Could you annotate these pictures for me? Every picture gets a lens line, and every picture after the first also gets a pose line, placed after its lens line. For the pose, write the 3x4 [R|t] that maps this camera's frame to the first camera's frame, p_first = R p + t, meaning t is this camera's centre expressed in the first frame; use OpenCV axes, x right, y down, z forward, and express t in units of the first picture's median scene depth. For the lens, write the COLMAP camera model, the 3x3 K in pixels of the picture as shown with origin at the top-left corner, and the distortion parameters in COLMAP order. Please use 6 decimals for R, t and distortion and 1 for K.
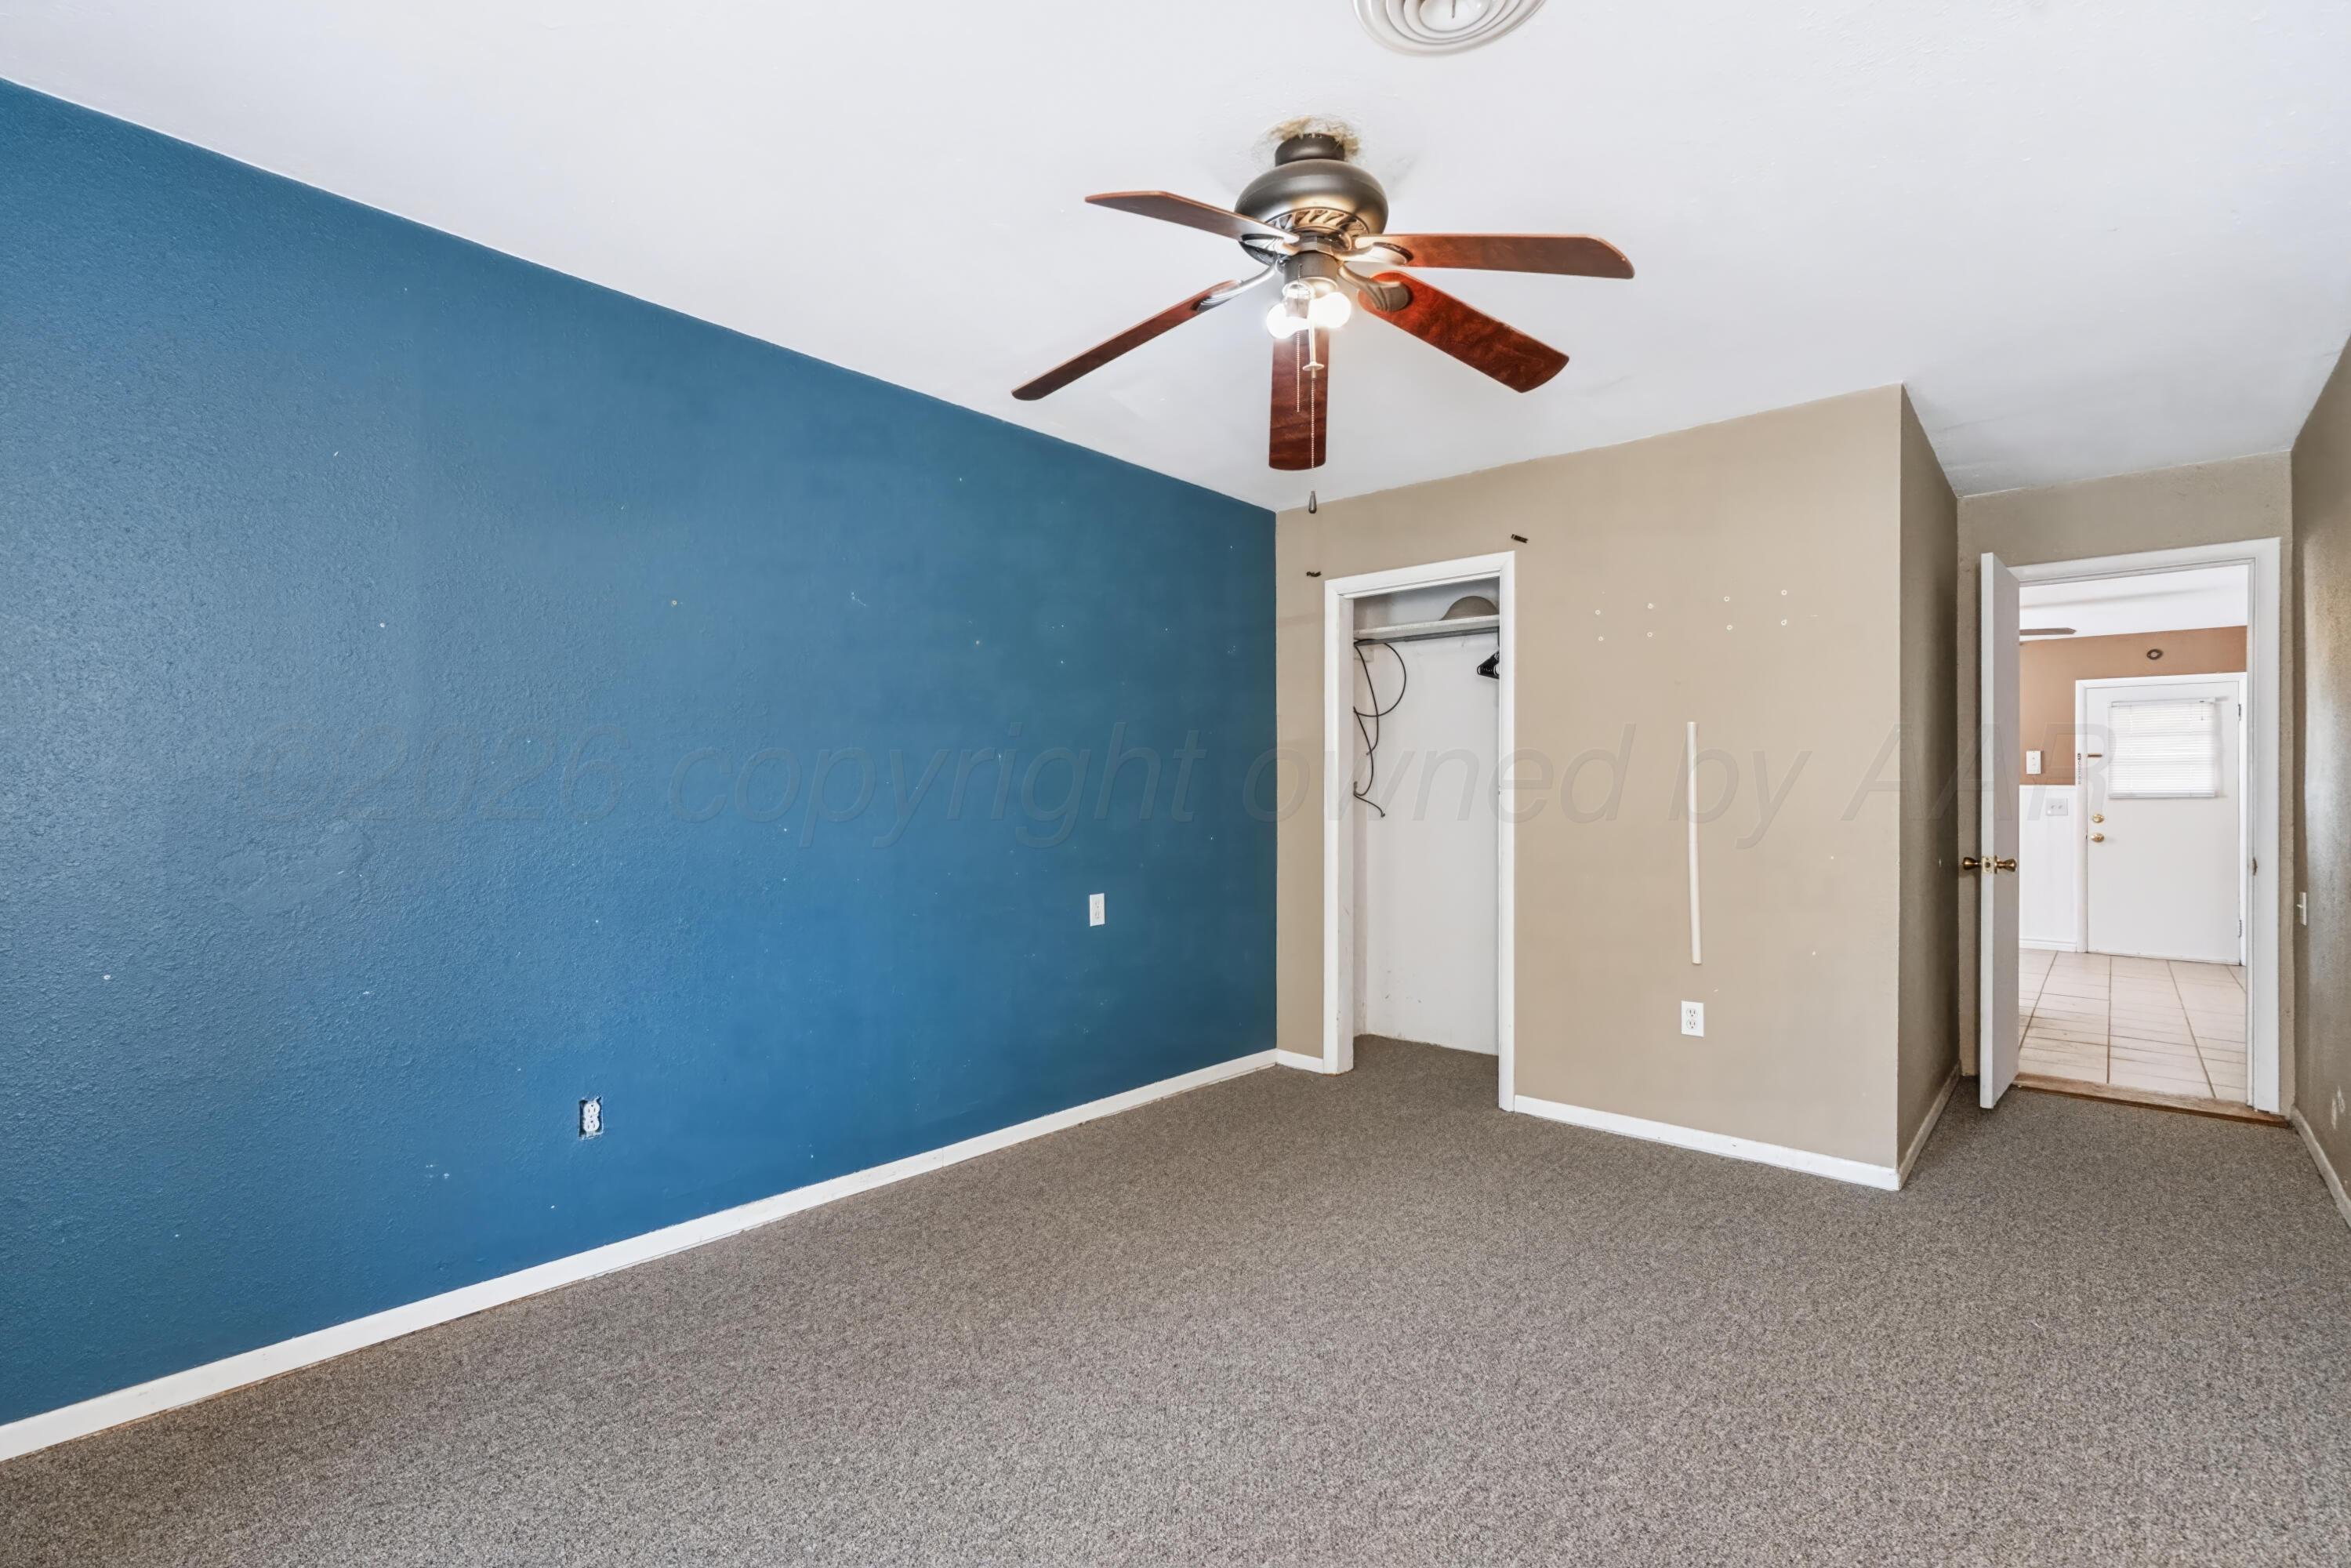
lens RADIAL K [[1064.1, 0, 1158.1], [0, 1064.1, 779.3], [0, 0, 1]] dist [-0.012030, 0.004241]
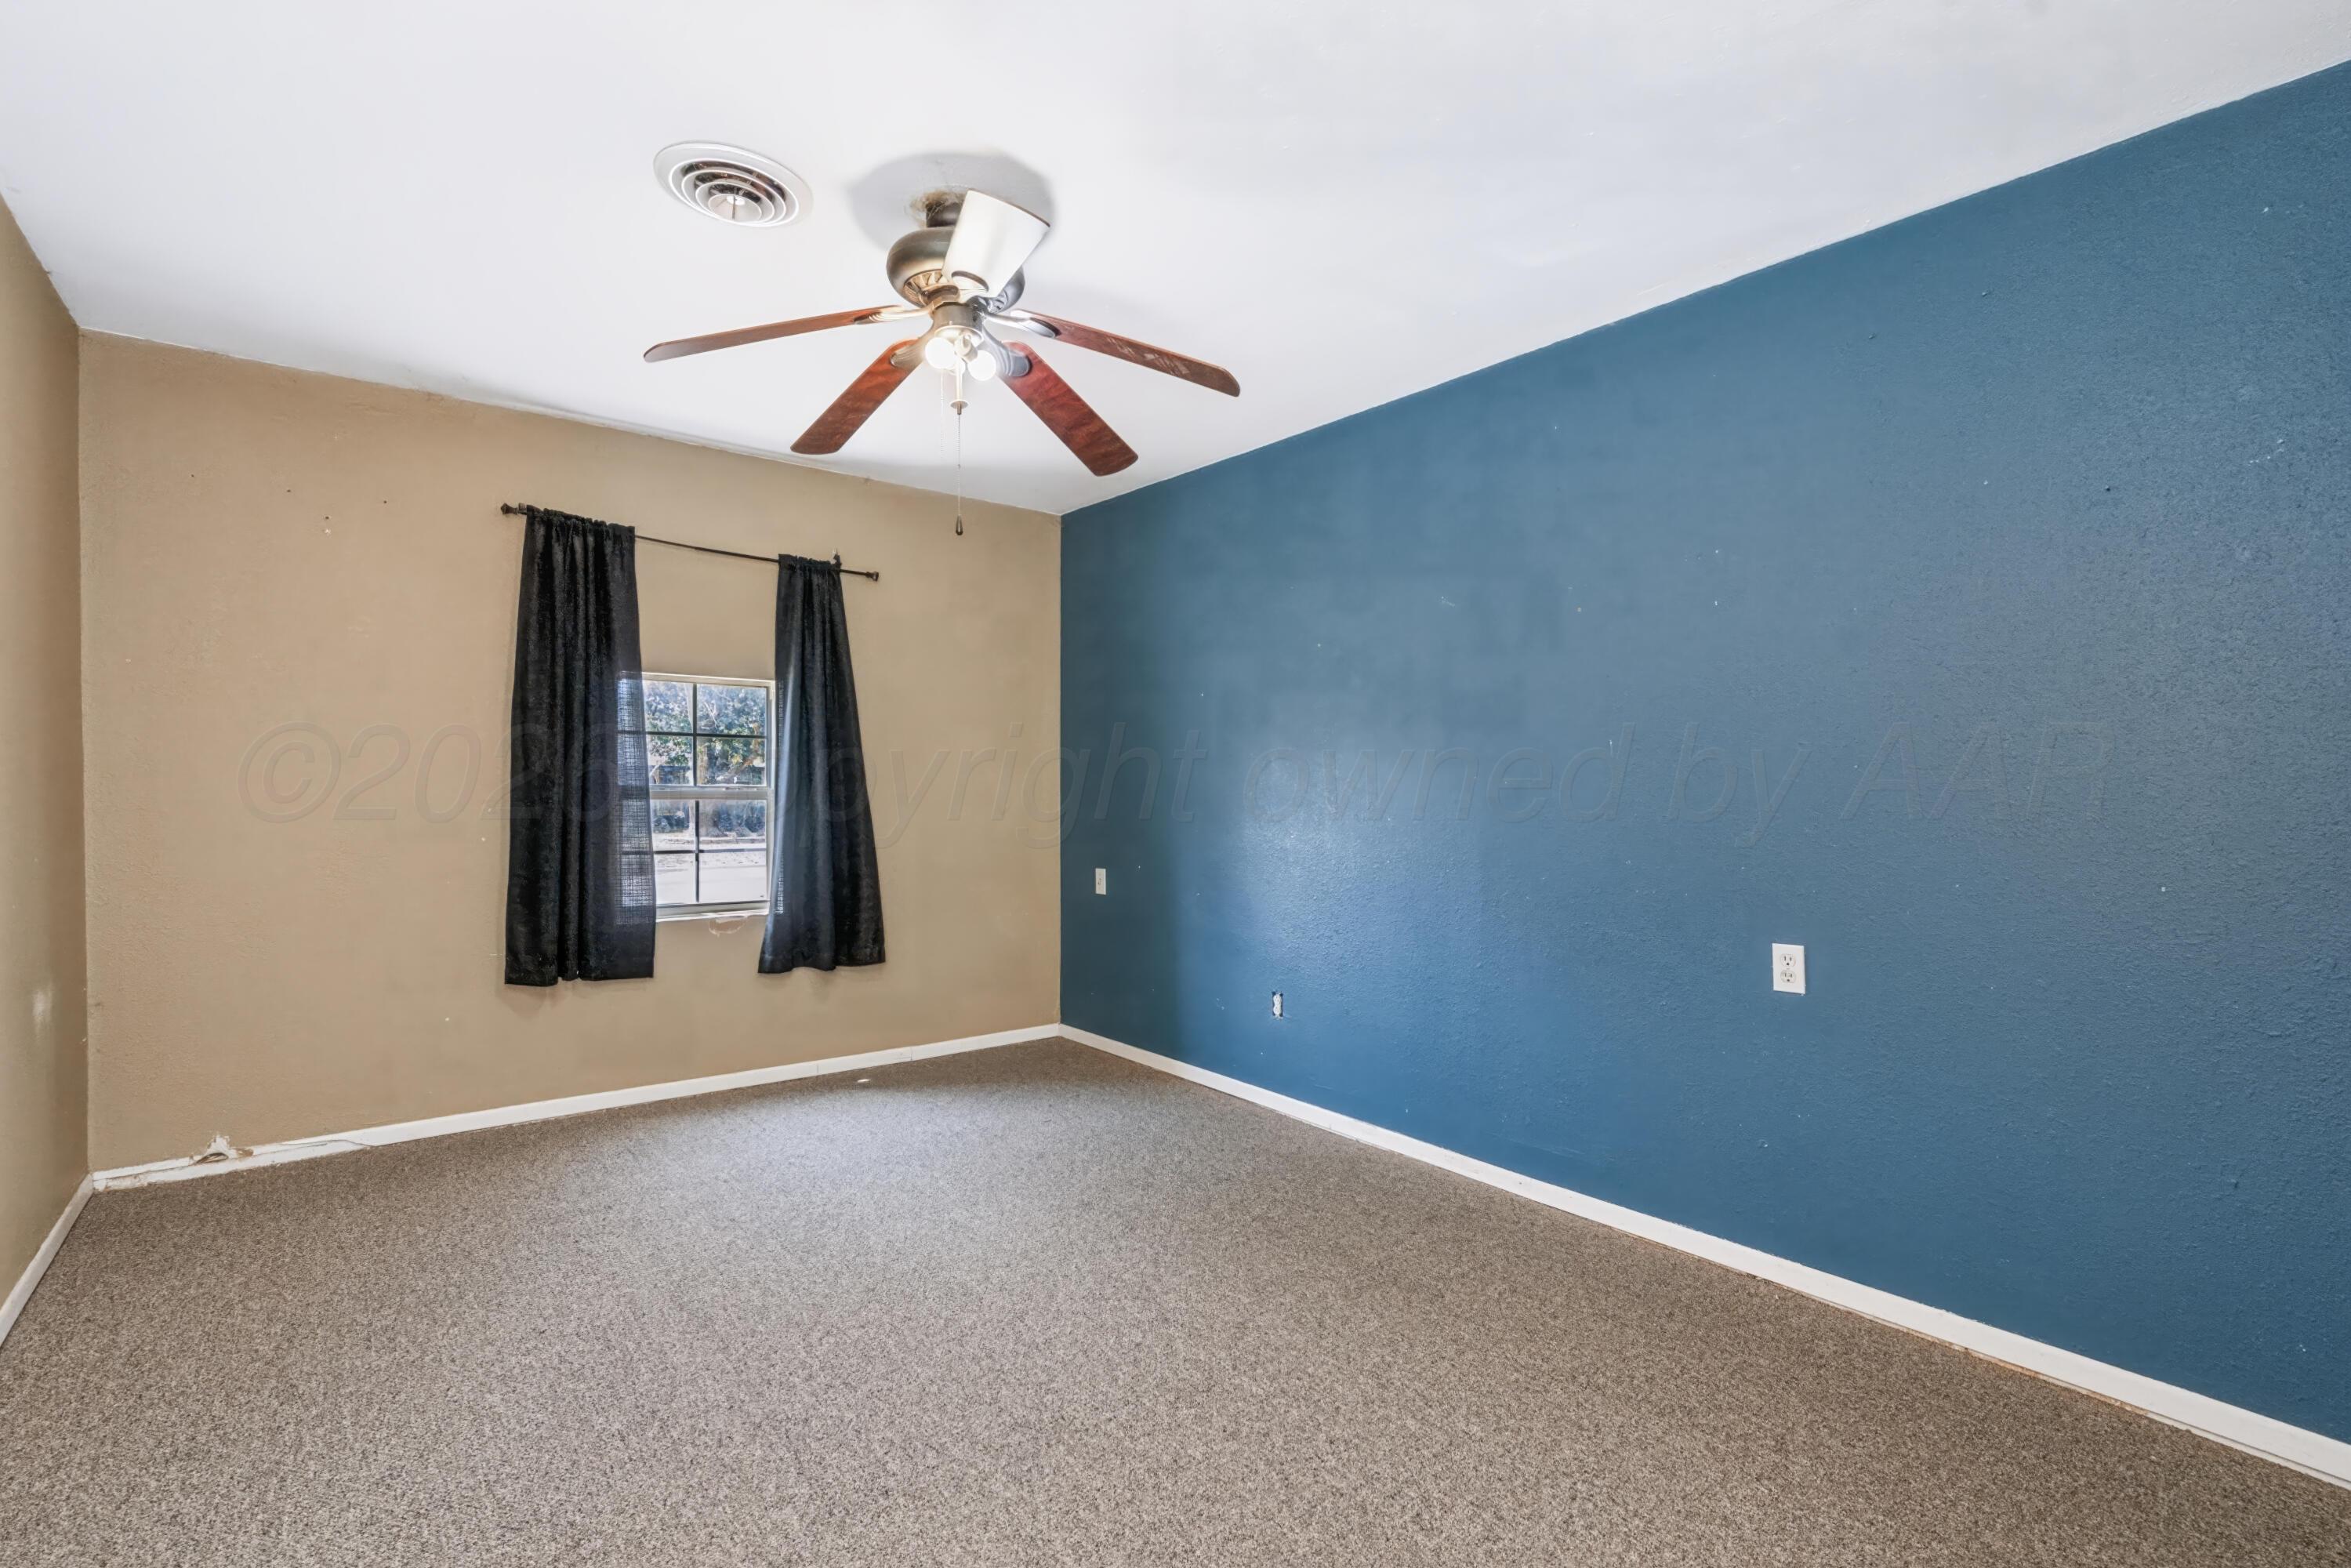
lens RADIAL K [[1064.1, 0, 1174.1], [0, 1064.1, 793.8], [0, 0, 1]] dist [-0.012030, 0.004241]
pose [[-0.168467, 0.000514, -0.985707, 0.696718], [0.007295, 0.999973, -0.000726, 0.015417], [0.985680, -0.007313, -0.168466, 0.801153]]
